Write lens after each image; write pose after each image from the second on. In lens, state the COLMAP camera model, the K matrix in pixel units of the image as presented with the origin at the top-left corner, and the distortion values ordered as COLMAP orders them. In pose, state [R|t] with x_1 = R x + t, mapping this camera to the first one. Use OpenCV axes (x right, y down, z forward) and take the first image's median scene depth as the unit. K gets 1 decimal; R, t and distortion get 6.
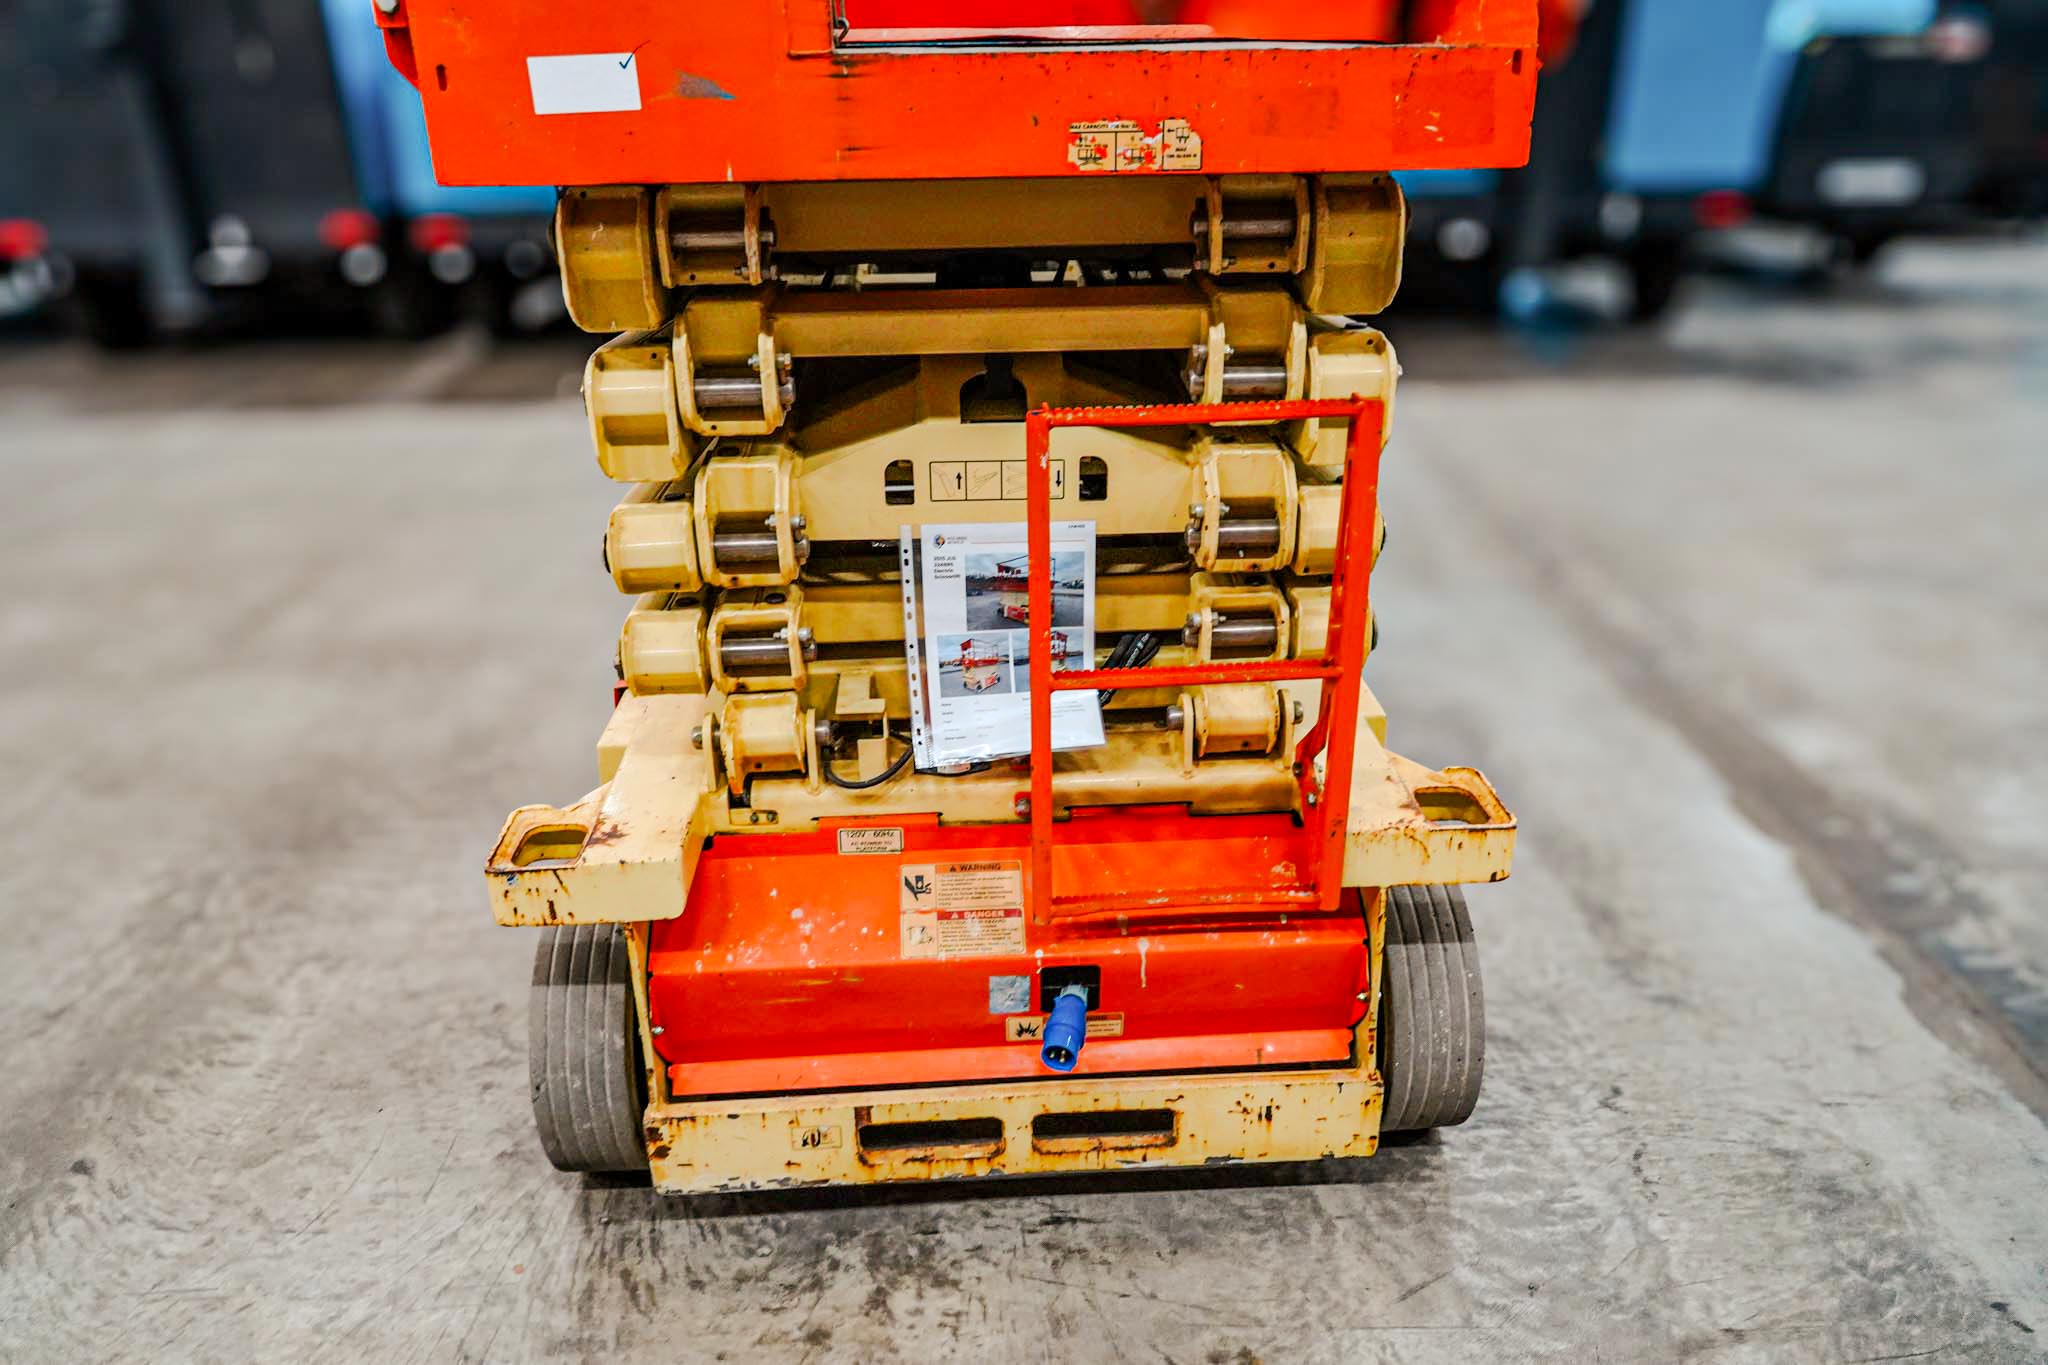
lens RADIAL K [[1442.6, 0, 1024.8], [0, 1442.6, 675.2], [0, 0, 1]] dist [-0.019735, 0.015936]
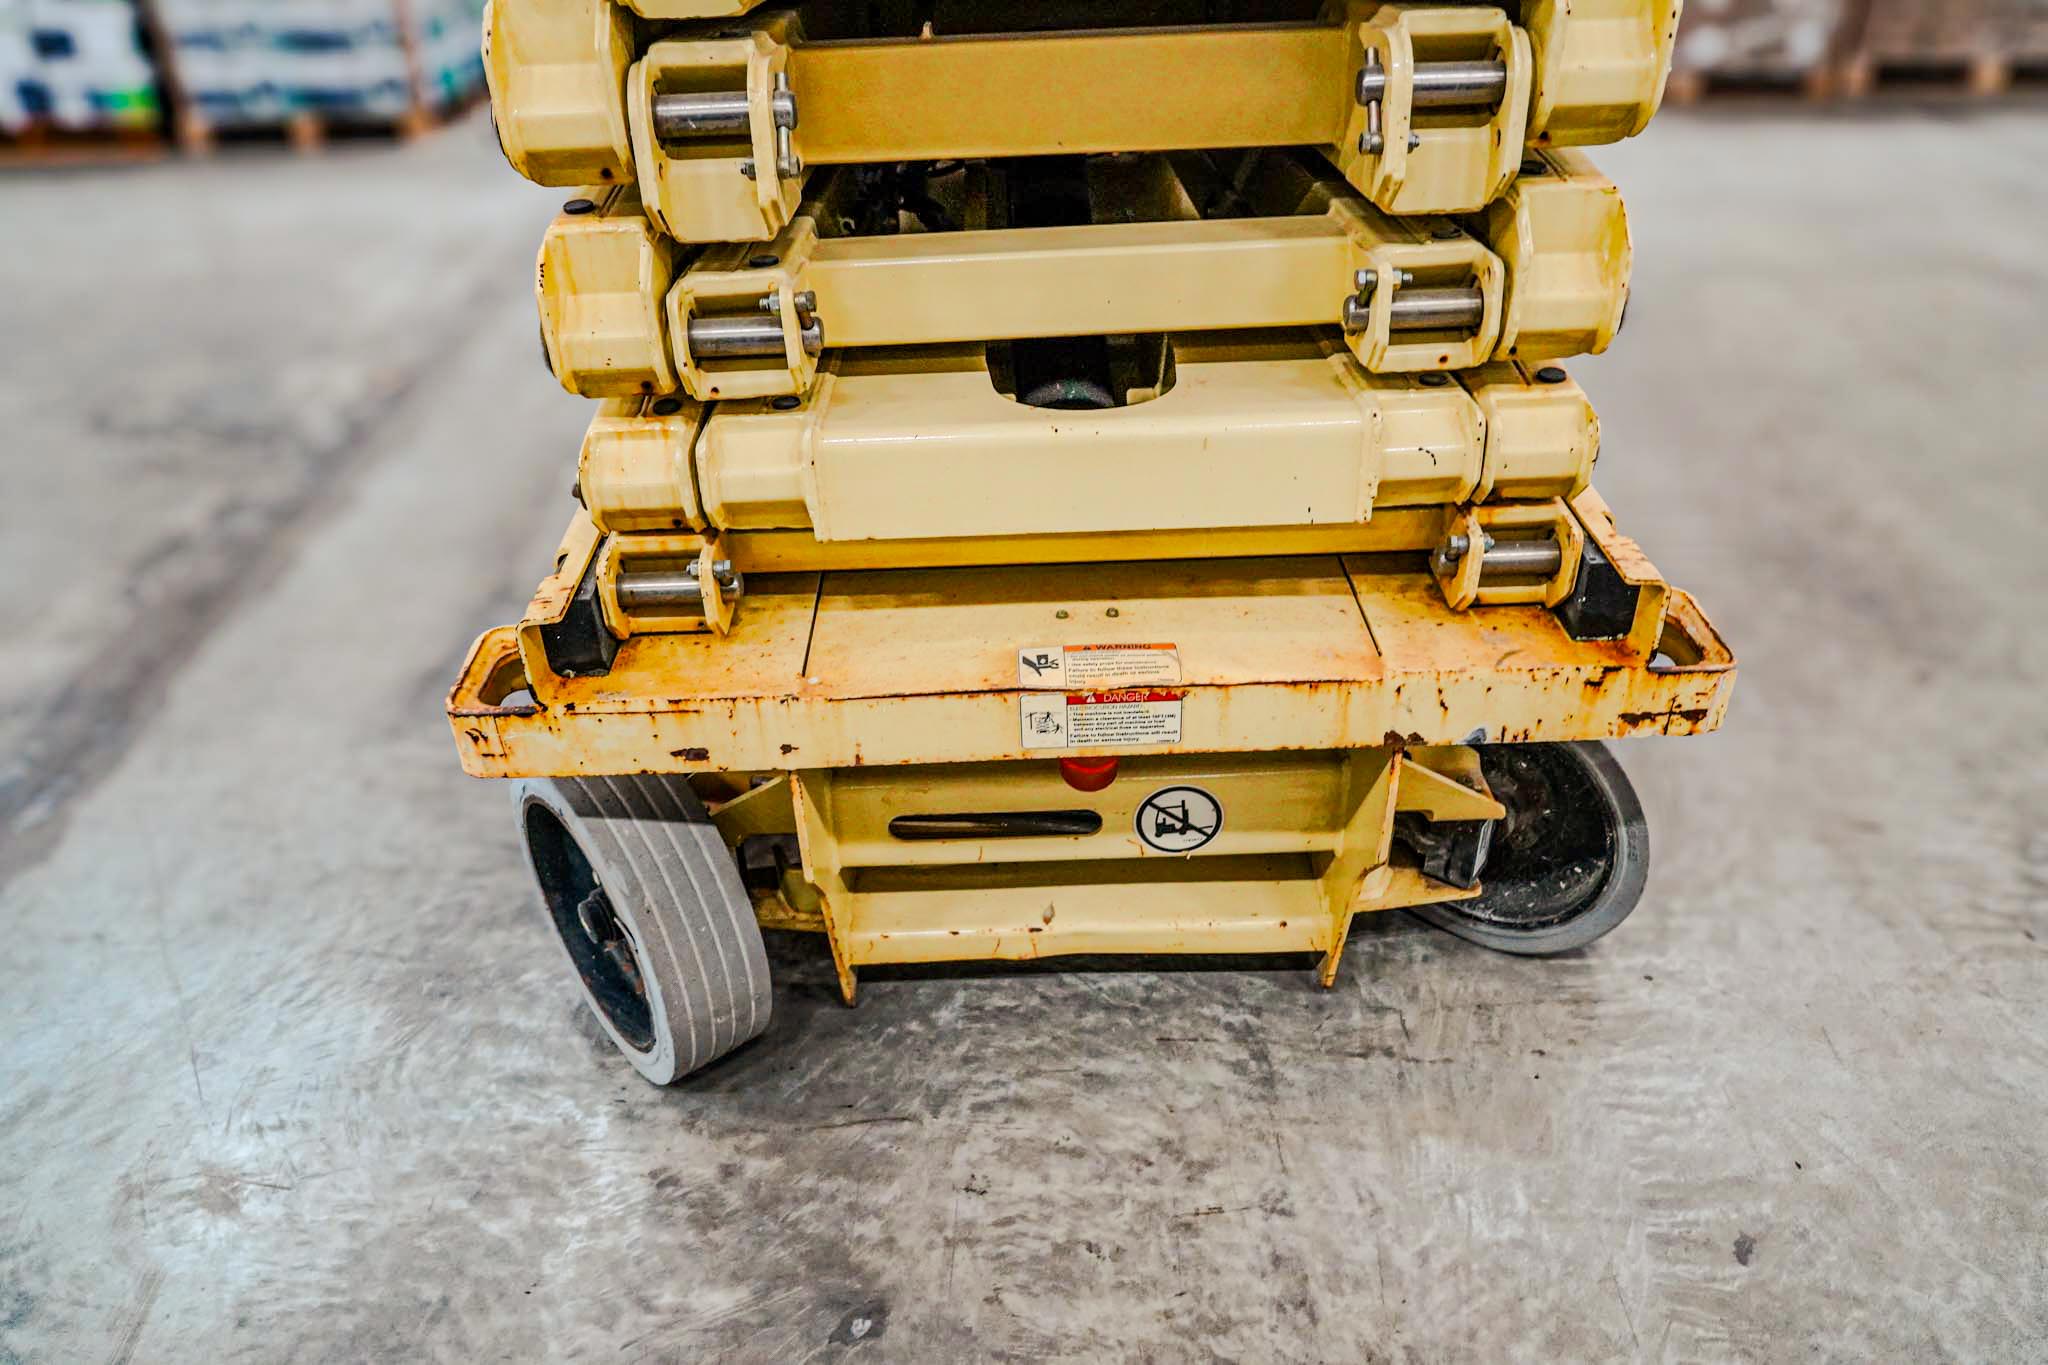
lens RADIAL K [[1442.6, 0, 1020.3], [0, 1442.6, 670.3], [0, 0, 1]] dist [-0.019735, 0.015936]
pose [[-0.998104, 0.020273, 0.058111, -0.084297], [0.059882, 0.537937, 0.840855, -1.025853], [-0.014213, 0.842741, -0.538132, 2.455723]]
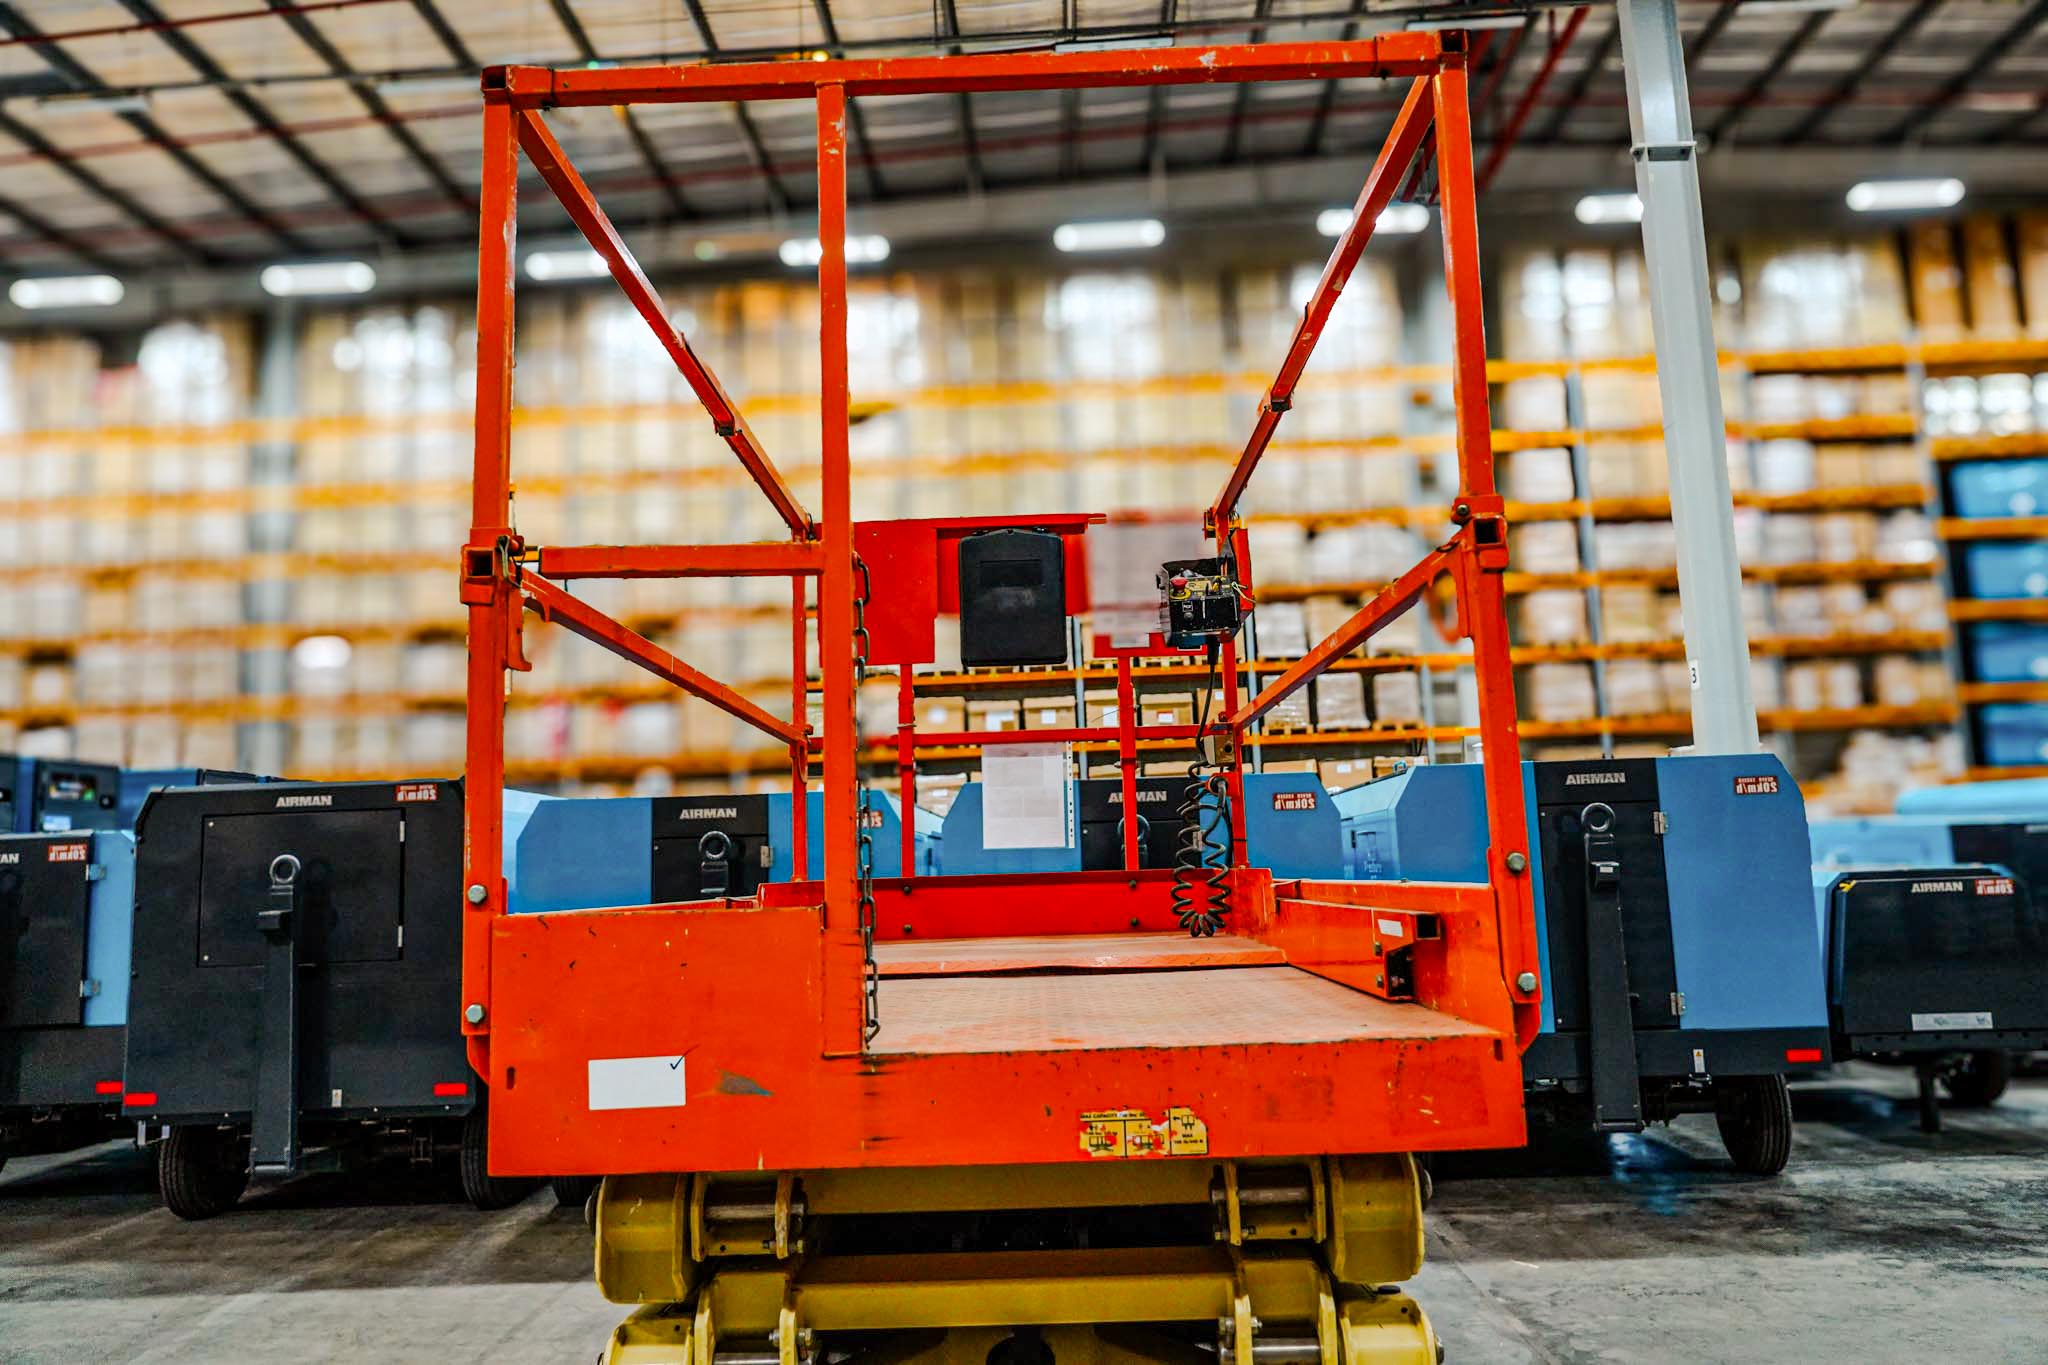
lens RADIAL K [[1442.6, 0, 1032.2], [0, 1442.6, 679.0], [0, 0, 1]] dist [-0.019735, 0.015936]
pose [[0.998208, -0.025090, -0.054333, 0.047539], [-0.007079, 0.851993, -0.523505, -0.076732], [0.059426, 0.522951, 0.850288, -0.059349]]
